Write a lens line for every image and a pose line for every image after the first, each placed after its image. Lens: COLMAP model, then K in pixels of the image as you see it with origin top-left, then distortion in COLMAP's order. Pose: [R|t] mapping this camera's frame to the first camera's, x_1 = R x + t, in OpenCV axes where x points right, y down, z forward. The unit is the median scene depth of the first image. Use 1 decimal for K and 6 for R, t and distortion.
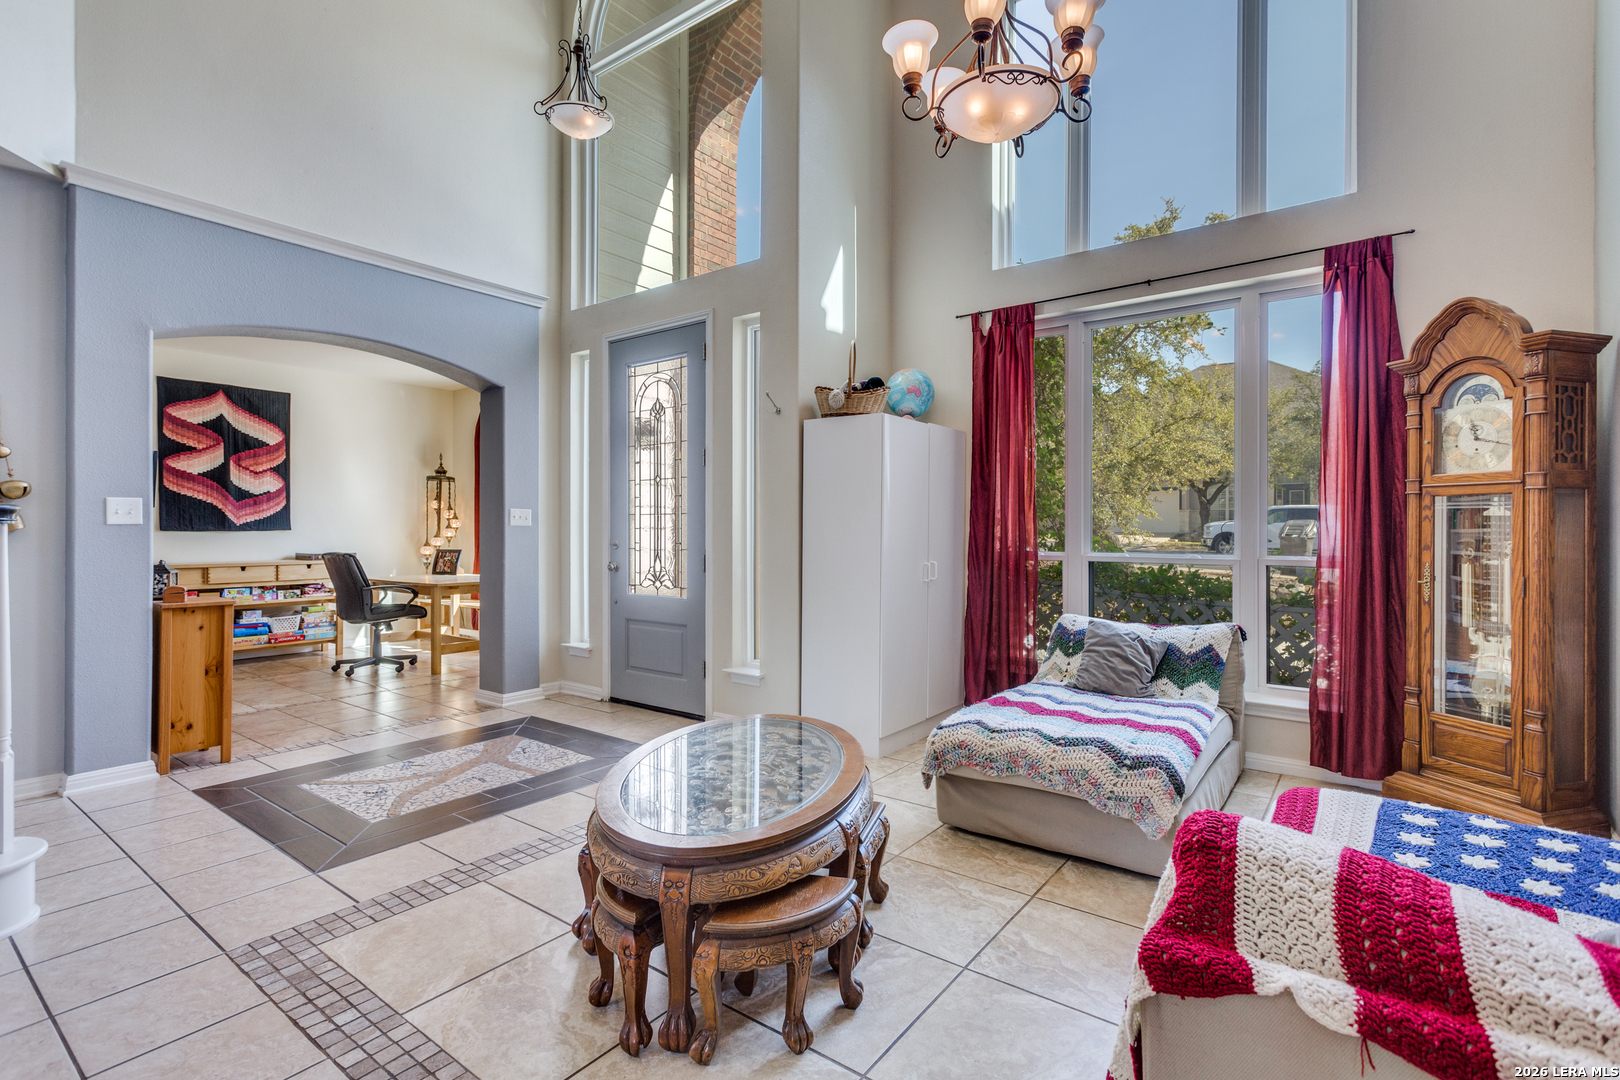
lens RADIAL K [[791.4, 0, 834.5], [0, 791.4, 530.8], [0, 0, 1]] dist [-0.006844, 0.001405]
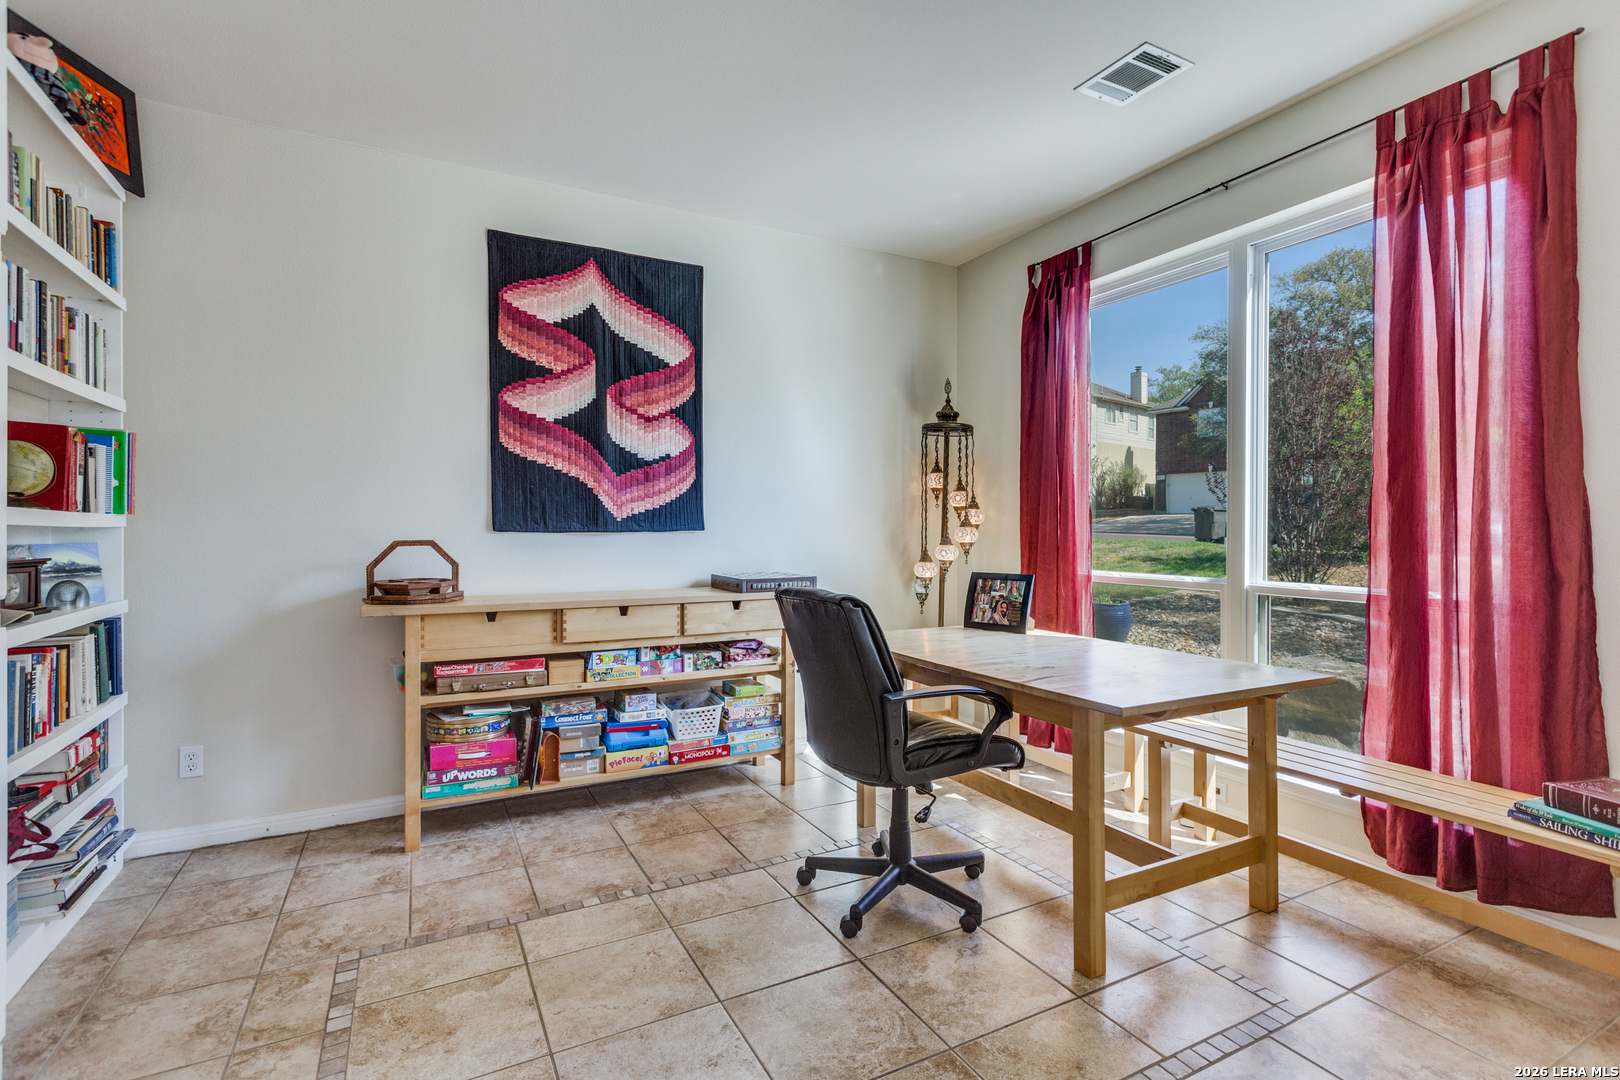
lens RADIAL K [[756.6, 0, 789.3], [0, 756.6, 530.4], [0, 0, 1]] dist [-0.001201, 0.000409]
pose [[0.895082, 0.003277, -0.445889, -0.438249], [-0.001723, 0.999991, 0.003891, -0.002602], [0.445898, -0.002714, 0.895080, 0.609805]]
